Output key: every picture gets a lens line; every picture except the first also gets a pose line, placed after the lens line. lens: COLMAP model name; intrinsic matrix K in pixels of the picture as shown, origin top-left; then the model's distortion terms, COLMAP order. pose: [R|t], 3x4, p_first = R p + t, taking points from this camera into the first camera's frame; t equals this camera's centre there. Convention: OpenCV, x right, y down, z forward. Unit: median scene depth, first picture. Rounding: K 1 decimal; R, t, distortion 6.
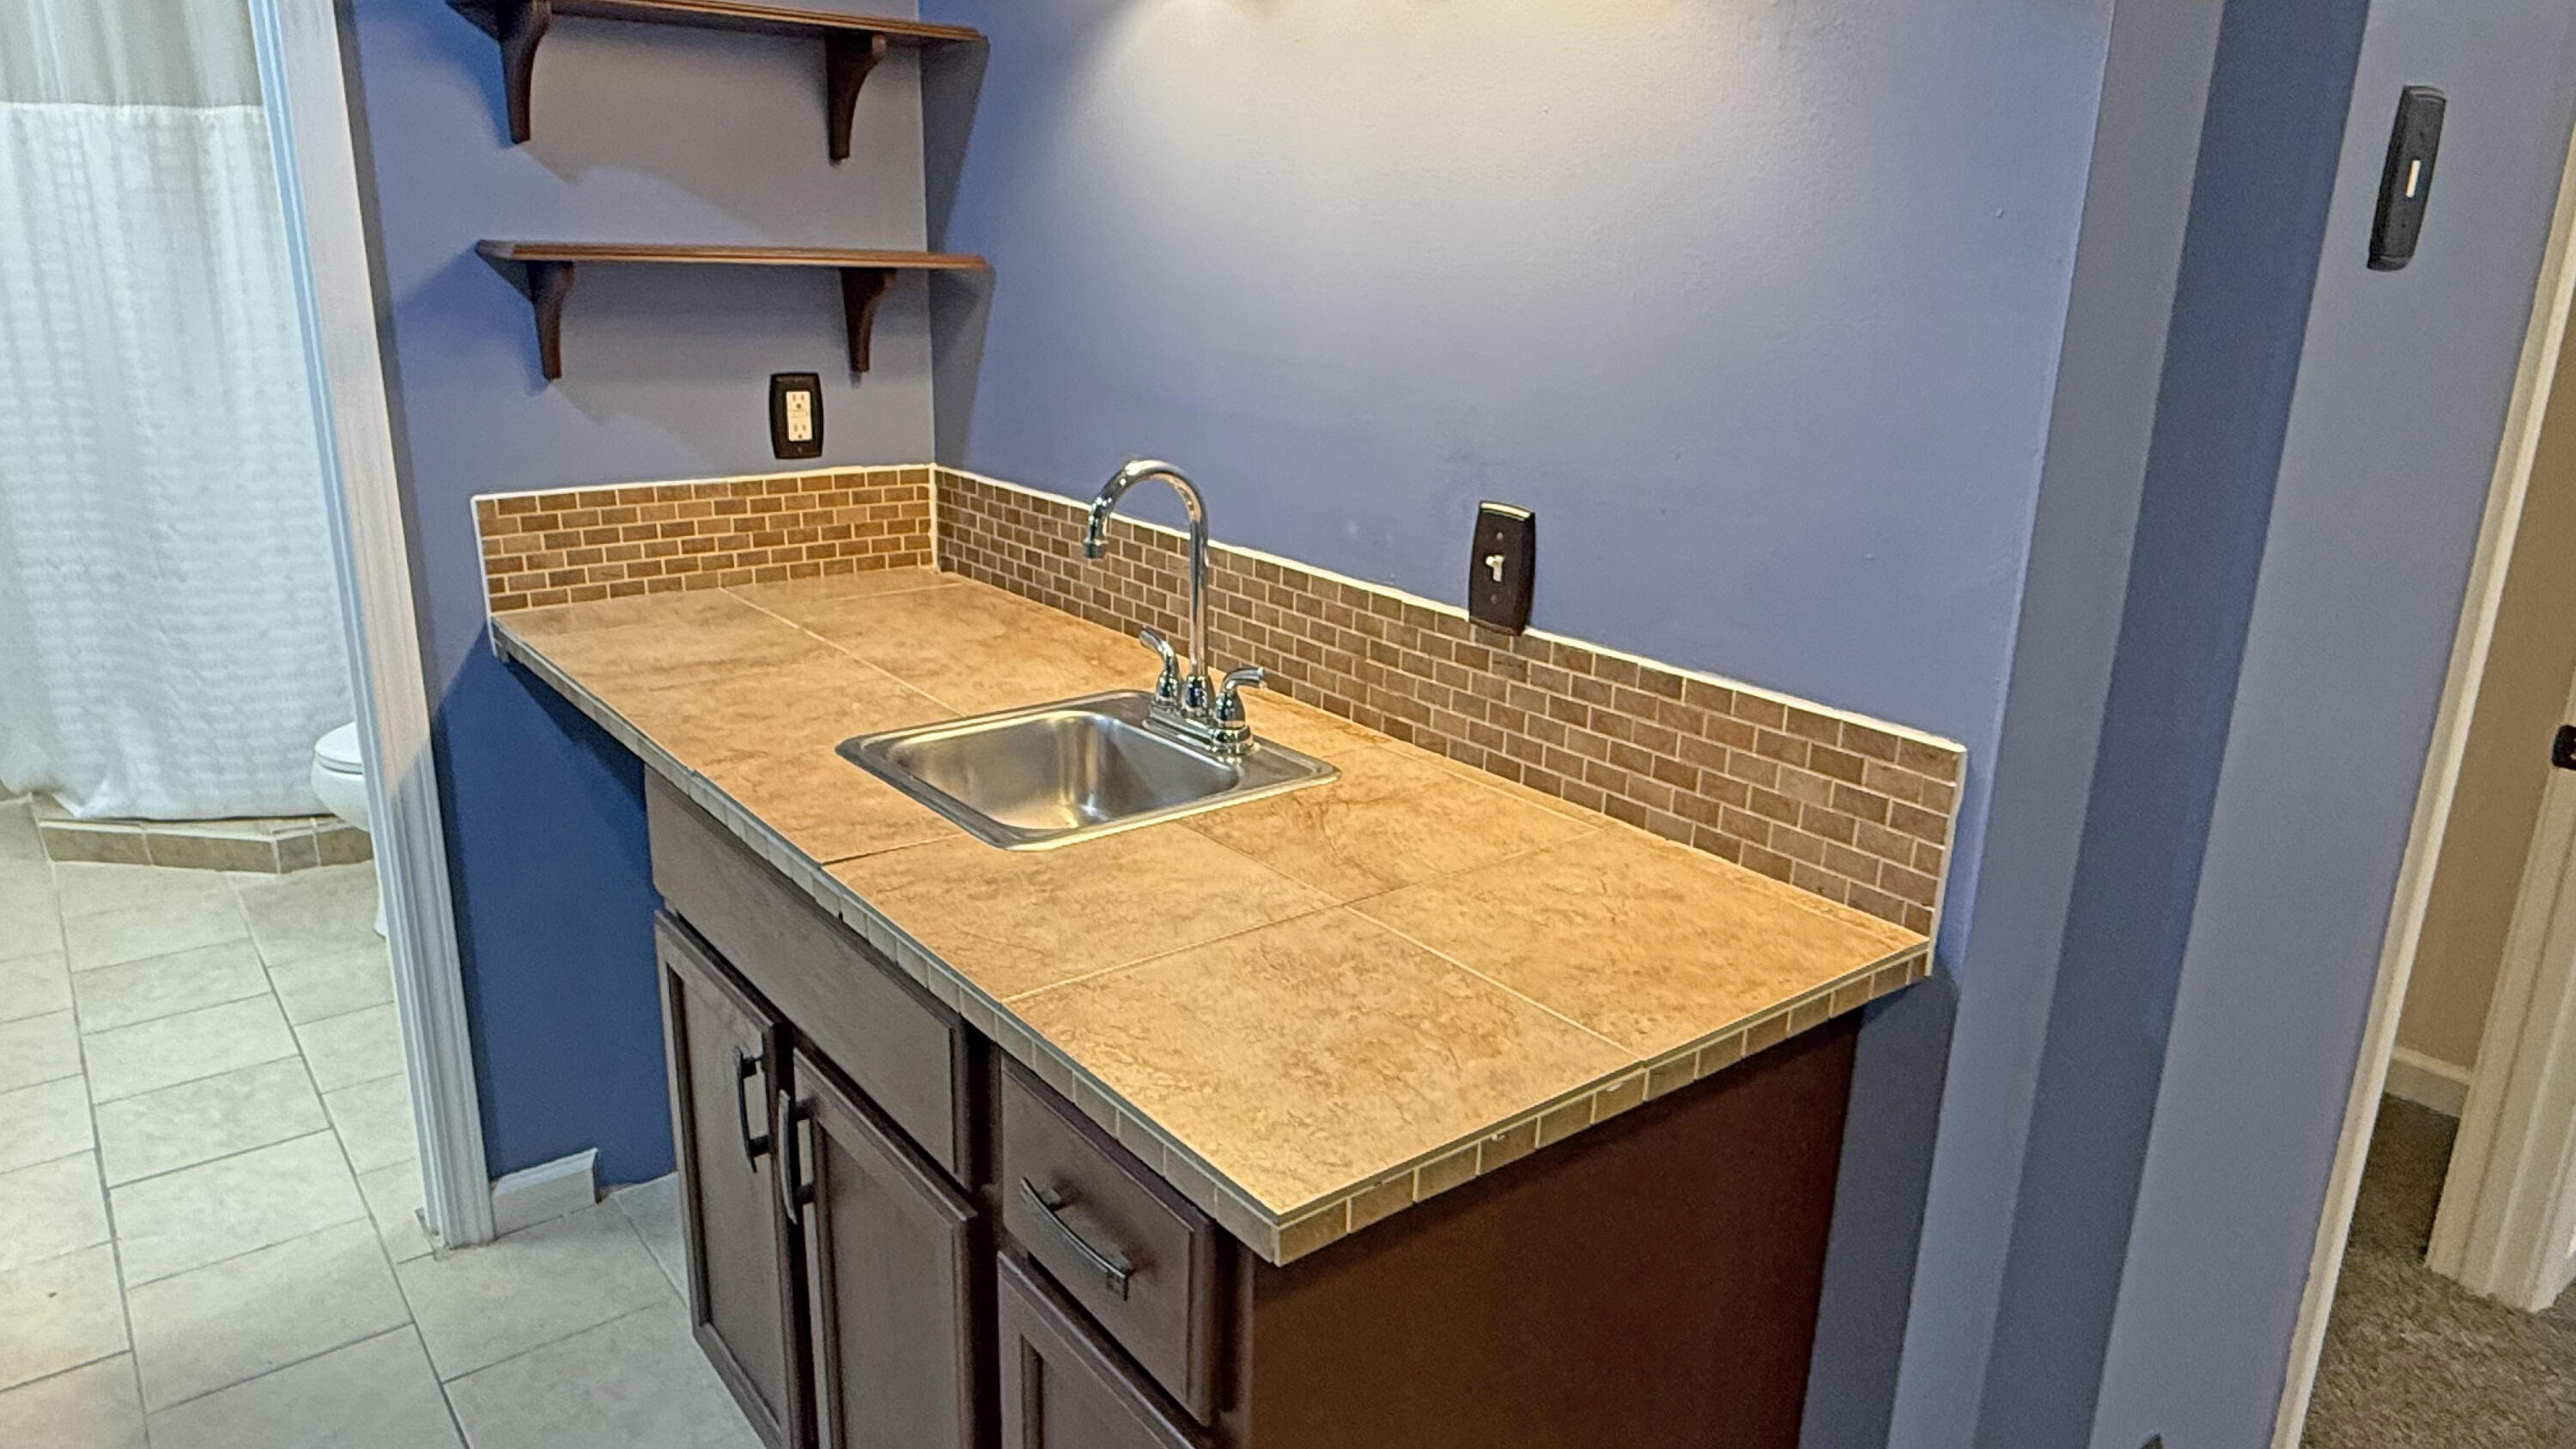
lens RADIAL K [[1633.1, 0, 1277.0], [0, 1633.1, 722.5], [0, 0, 1]] dist [0.005214, 0.002442]
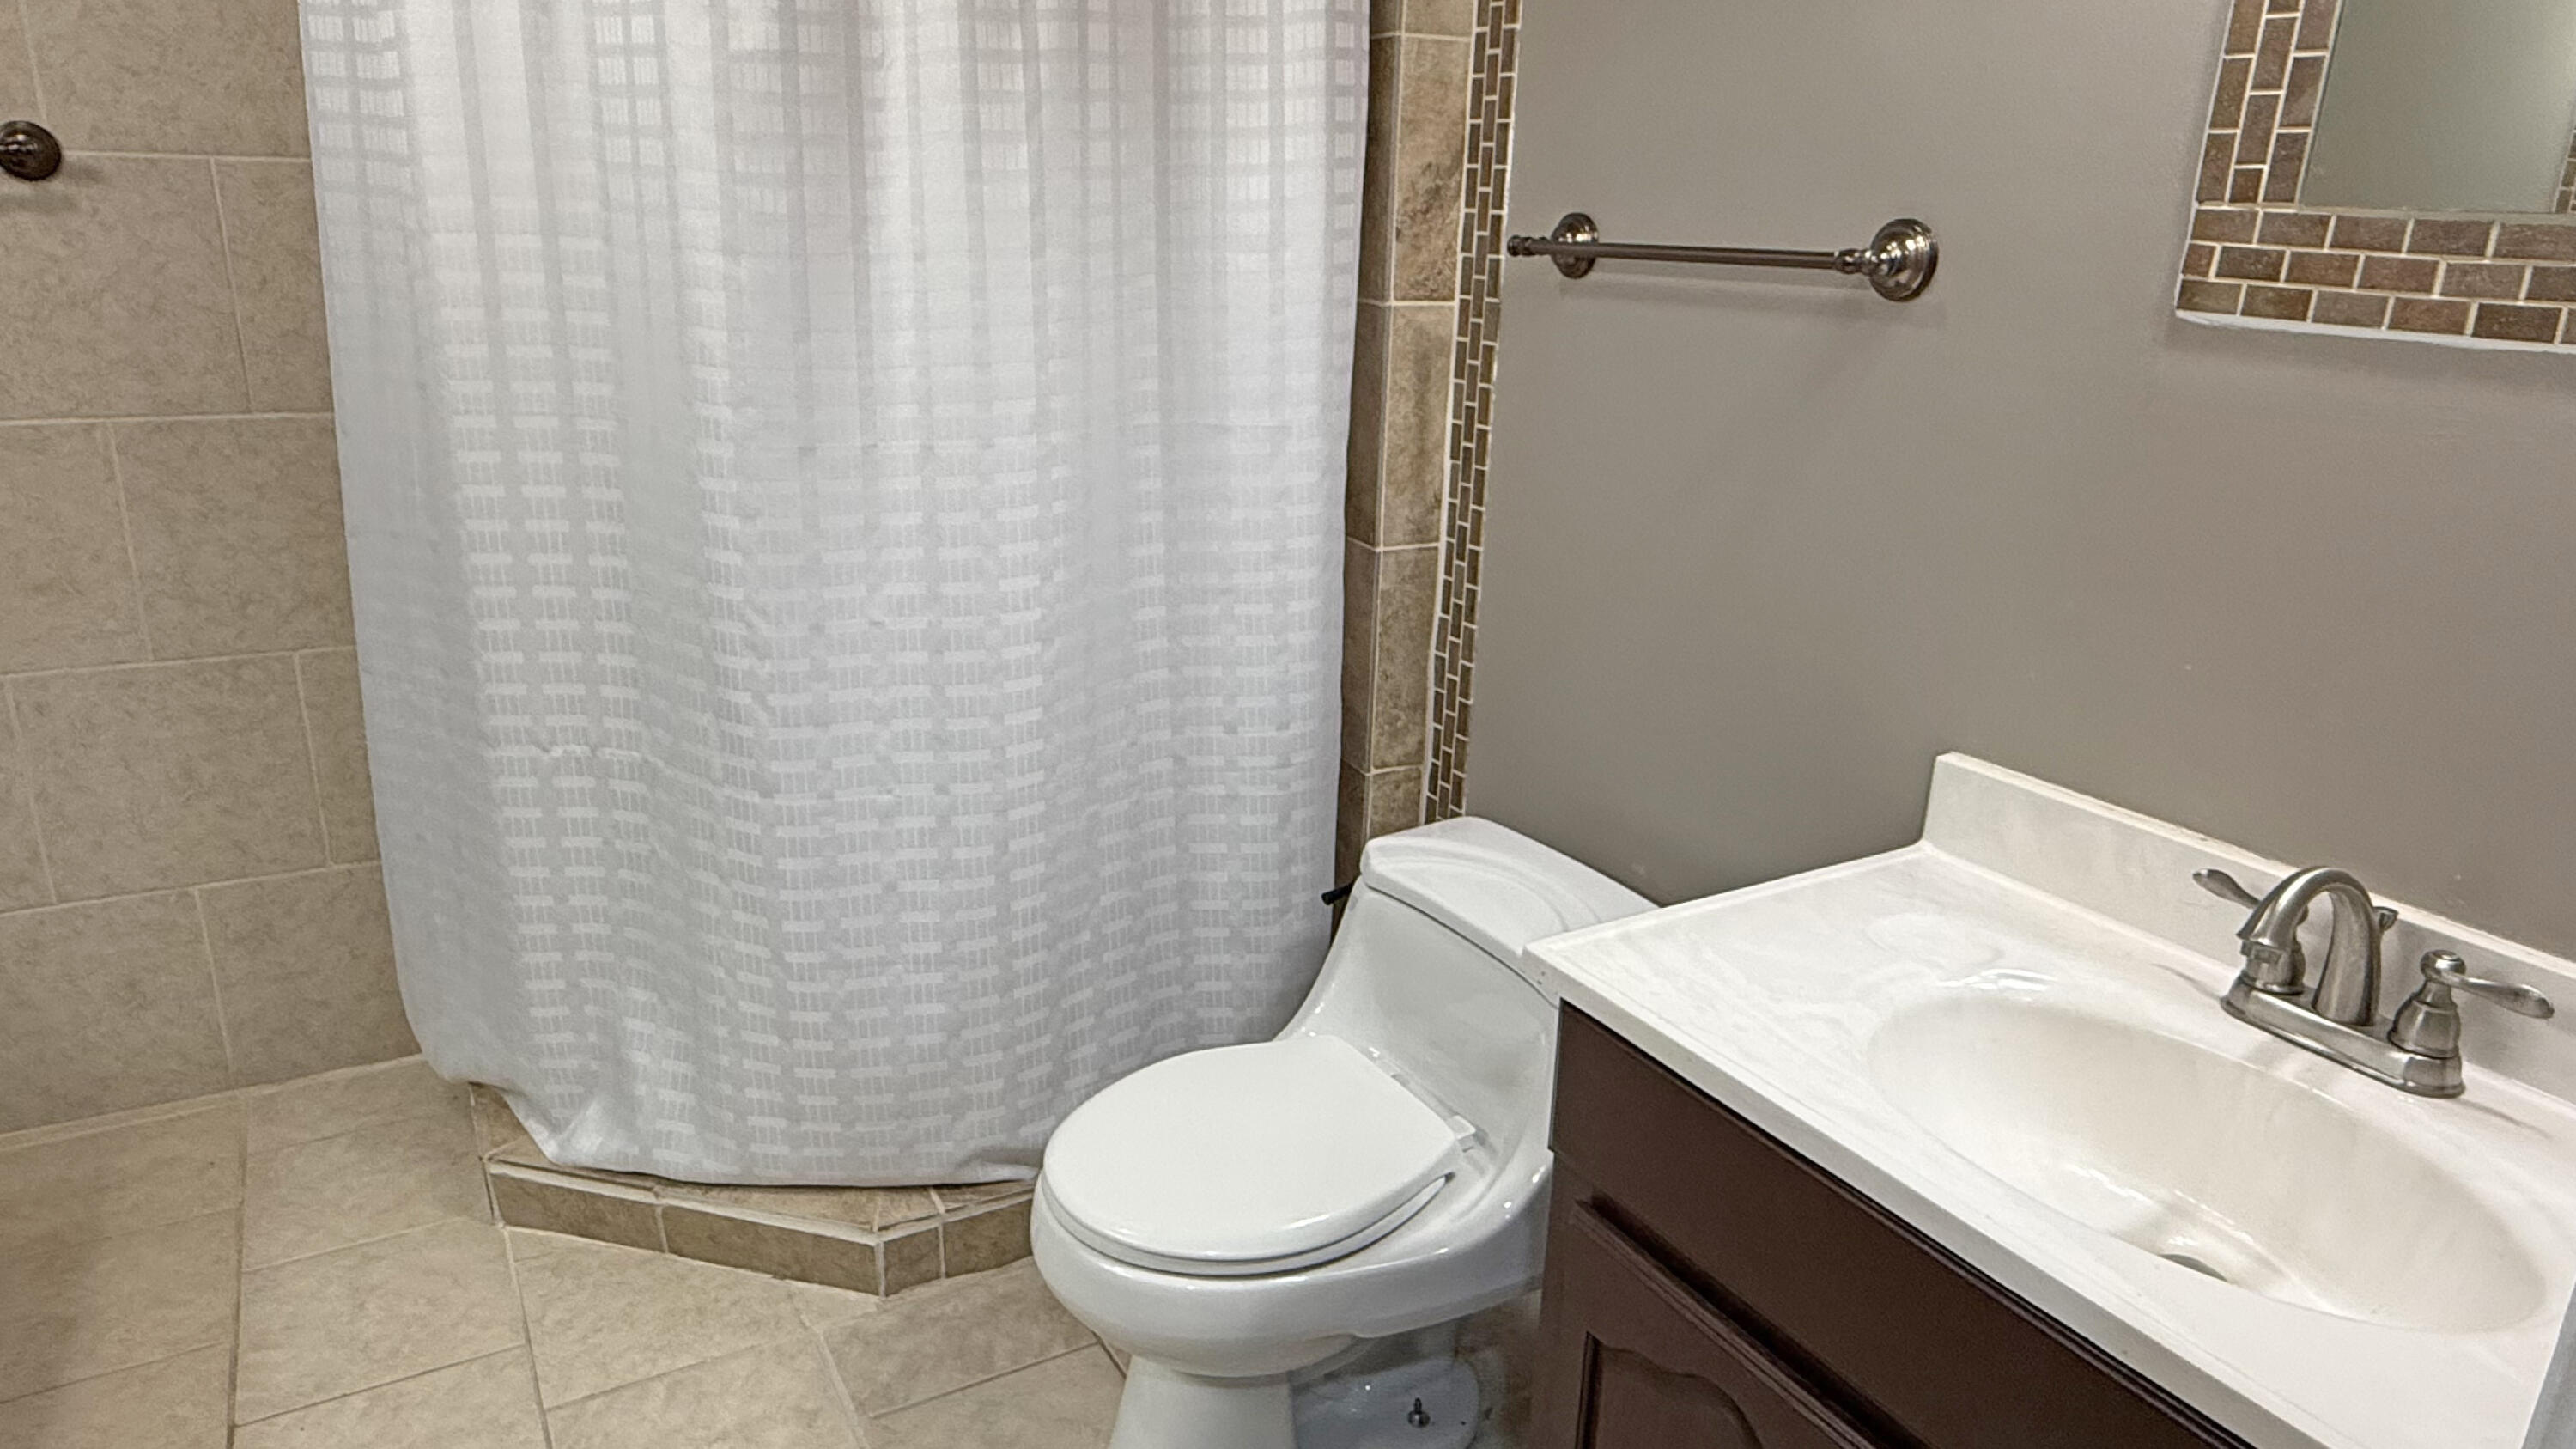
lens RADIAL K [[1633.1, 0, 1293.7], [0, 1633.1, 724.2], [0, 0, 1]] dist [0.005214, 0.002442]
pose [[0.991062, 0.048149, -0.124412, -0.420724], [-0.045856, 0.998722, 0.021228, -0.126396], [0.125275, -0.015333, 0.992004, 0.476193]]
